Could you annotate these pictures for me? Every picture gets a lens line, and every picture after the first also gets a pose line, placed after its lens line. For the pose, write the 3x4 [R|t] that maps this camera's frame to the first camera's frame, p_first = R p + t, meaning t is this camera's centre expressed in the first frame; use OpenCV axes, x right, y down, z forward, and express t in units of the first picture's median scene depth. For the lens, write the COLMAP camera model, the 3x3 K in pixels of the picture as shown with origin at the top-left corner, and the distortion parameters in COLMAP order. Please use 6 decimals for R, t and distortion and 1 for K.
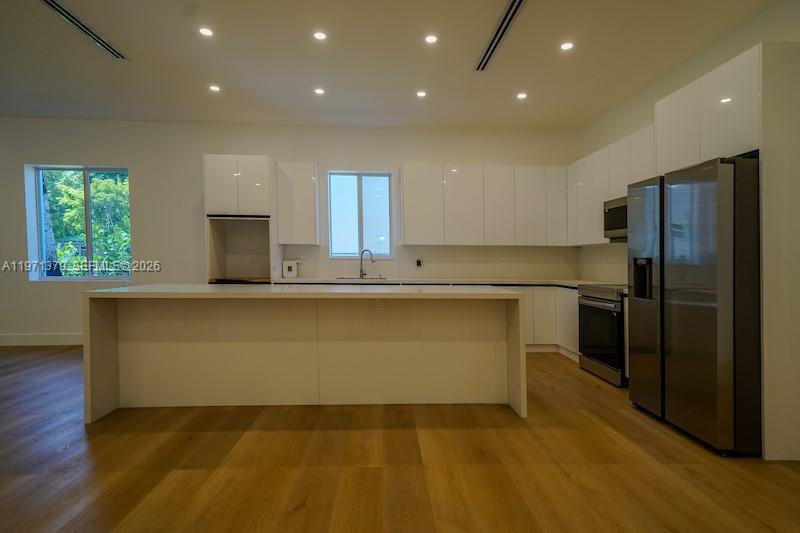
lens RADIAL K [[430.3, 0, 396.5], [0, 430.3, 265.8], [0, 0, 1]] dist [0.020895, 0.002256]
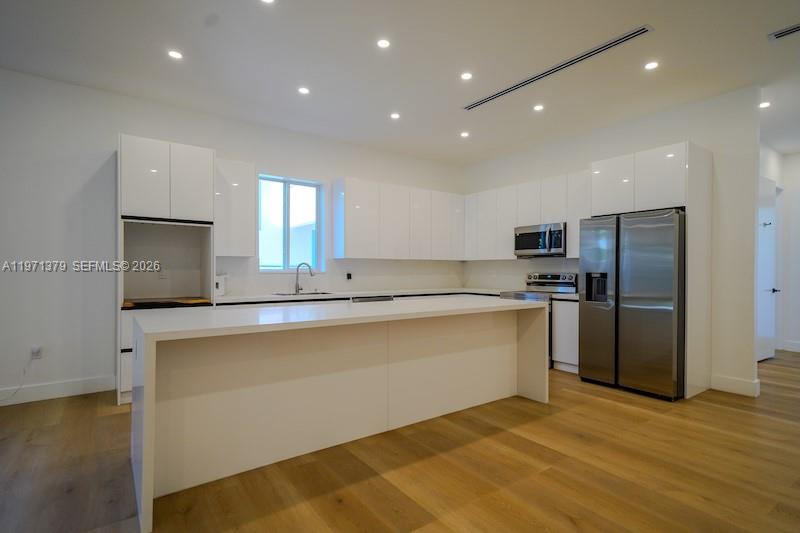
lens RADIAL K [[407.2, 0, 399.6], [0, 407.2, 267.8], [0, 0, 1]] dist [0.021763, 0.001377]
pose [[0.834208, -0.003582, 0.551439, -0.641643], [0.010683, 0.999896, -0.009666, -0.026561], [-0.551347, 0.013954, 0.834159, 0.227506]]
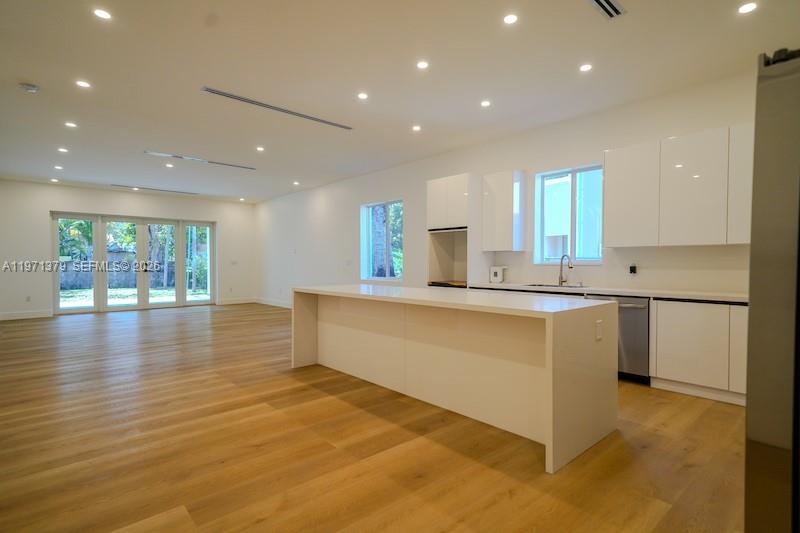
lens RADIAL K [[407.2, 0, 398.9], [0, 407.2, 269.5], [0, 0, 1]] dist [0.021763, 0.001377]
pose [[0.629173, 0.004581, -0.777252, 0.632155], [-0.004001, 0.999988, 0.002655, -0.011112], [0.777255, 0.001439, 0.629184, 0.301232]]
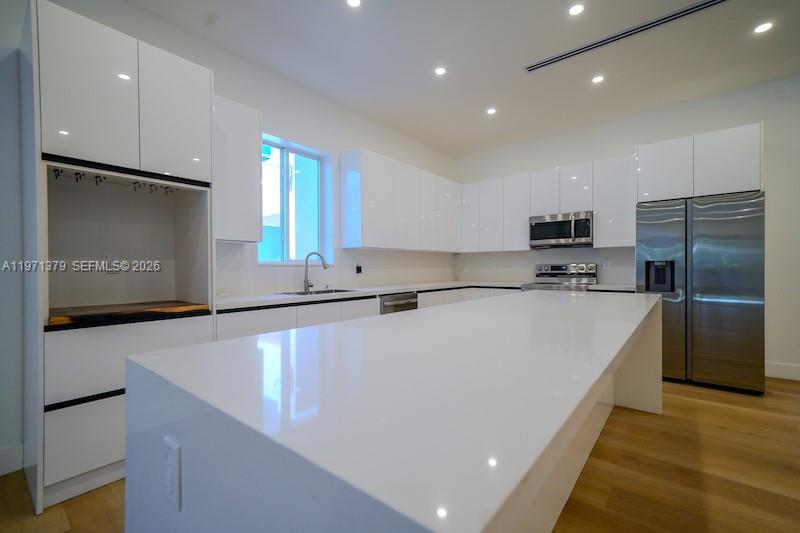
lens RADIAL K [[347.4, 0, 399.3], [0, 347.4, 266.0], [0, 0, 1]] dist [0.008327, 0.001315]
pose [[0.665040, -0.009202, 0.746751, -0.689751], [0.020739, 0.999766, -0.006149, -0.012129], [-0.746519, 0.019576, 0.665076, 0.824167]]
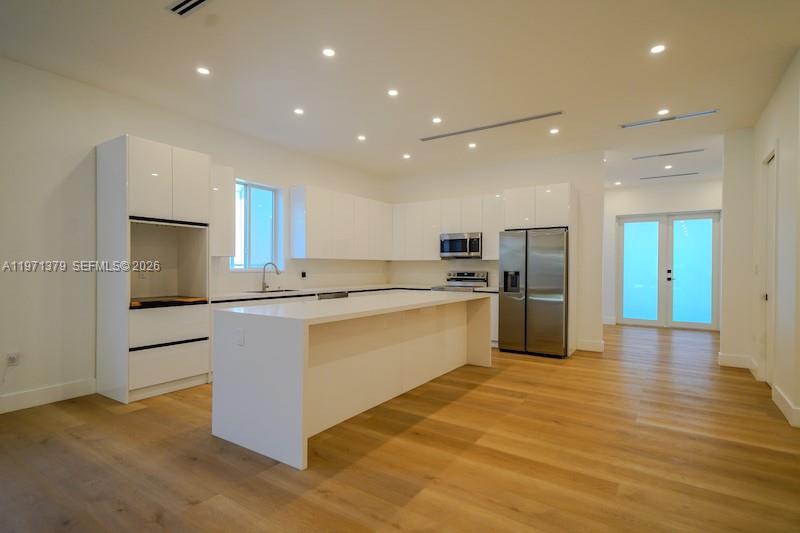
lens RADIAL K [[407.2, 0, 399.4], [0, 407.2, 266.0], [0, 0, 1]] dist [0.021763, 0.001377]
pose [[0.591454, -0.003138, 0.806332, -1.100551], [0.009832, 0.999946, -0.003320, -0.038094], [-0.806279, 0.009891, 0.591453, 0.306815]]
